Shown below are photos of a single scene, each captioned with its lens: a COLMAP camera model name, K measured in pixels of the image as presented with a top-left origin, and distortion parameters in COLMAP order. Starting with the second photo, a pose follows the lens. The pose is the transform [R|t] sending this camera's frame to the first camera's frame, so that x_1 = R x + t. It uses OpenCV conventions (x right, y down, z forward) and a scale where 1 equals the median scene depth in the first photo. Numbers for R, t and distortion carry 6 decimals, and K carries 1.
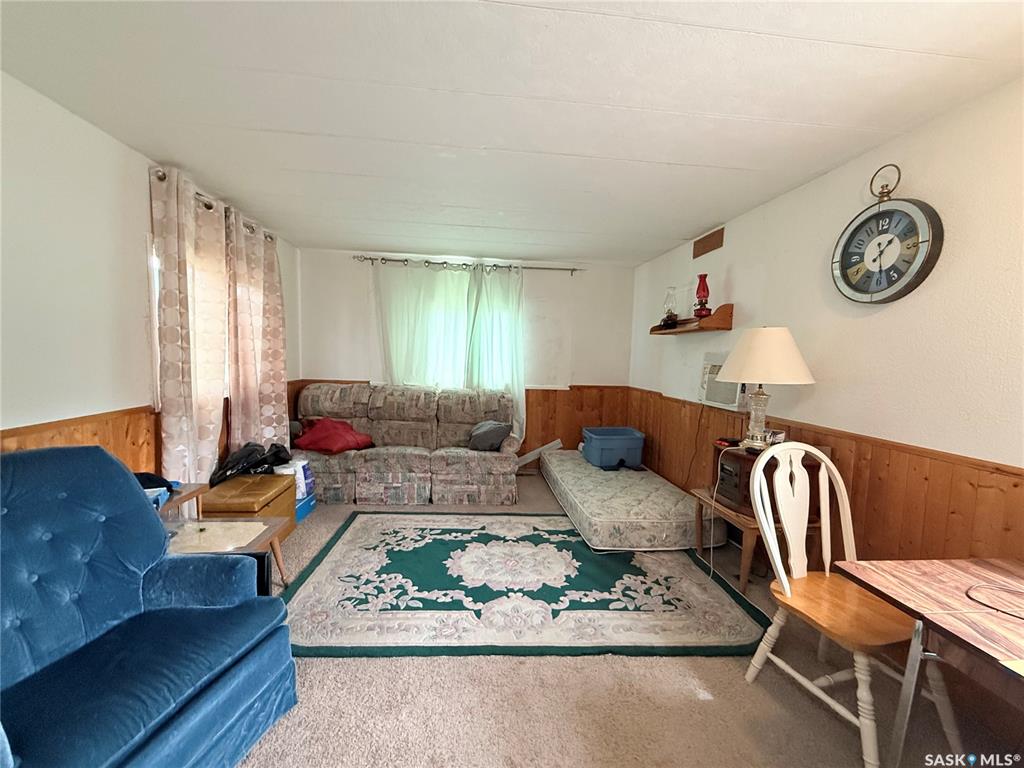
lens RADIAL K [[411.6, 0, 511.3], [0, 411.6, 383.1], [0, 0, 1]] dist [0.002024, 0.000244]
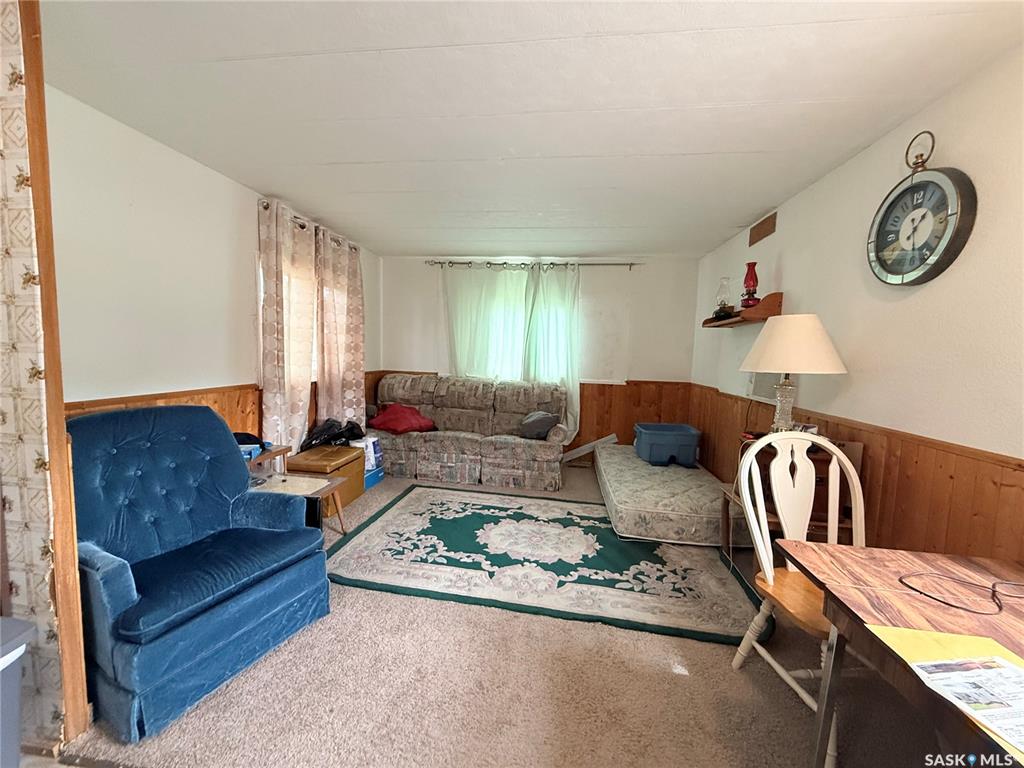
lens RADIAL K [[411.6, 0, 509.5], [0, 411.6, 382.3], [0, 0, 1]] dist [0.002024, 0.000244]
pose [[0.972727, 0.020400, -0.231052, 0.198092], [-0.020984, 0.999780, -0.000069, 0.033294], [0.231000, 0.004916, 0.972941, -0.074227]]
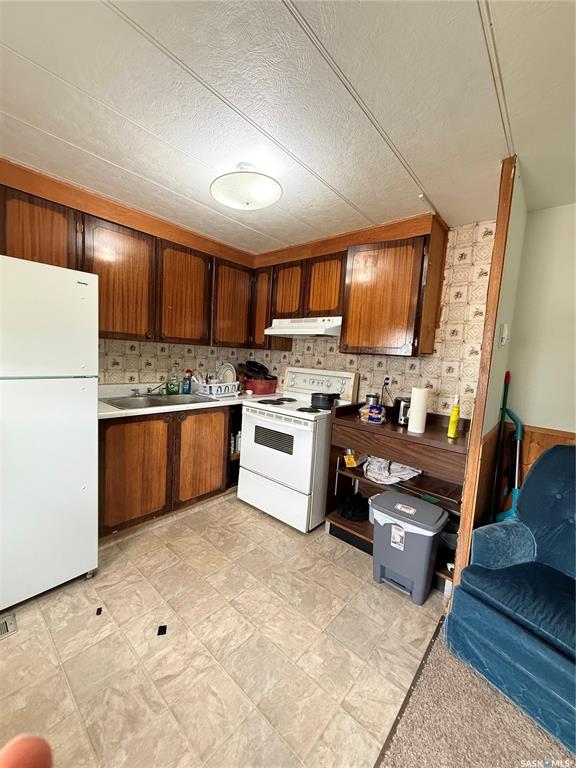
lens RADIAL K [[308.7, 0, 287.6], [0, 308.7, 386.0], [0, 0, 1]] dist [0.002024, 0.000244]
pose [[-0.720914, -0.009582, -0.692958, 0.269931], [-0.137798, 0.981921, 0.129780, -0.027537], [0.679186, 0.189049, -0.709201, 0.496377]]
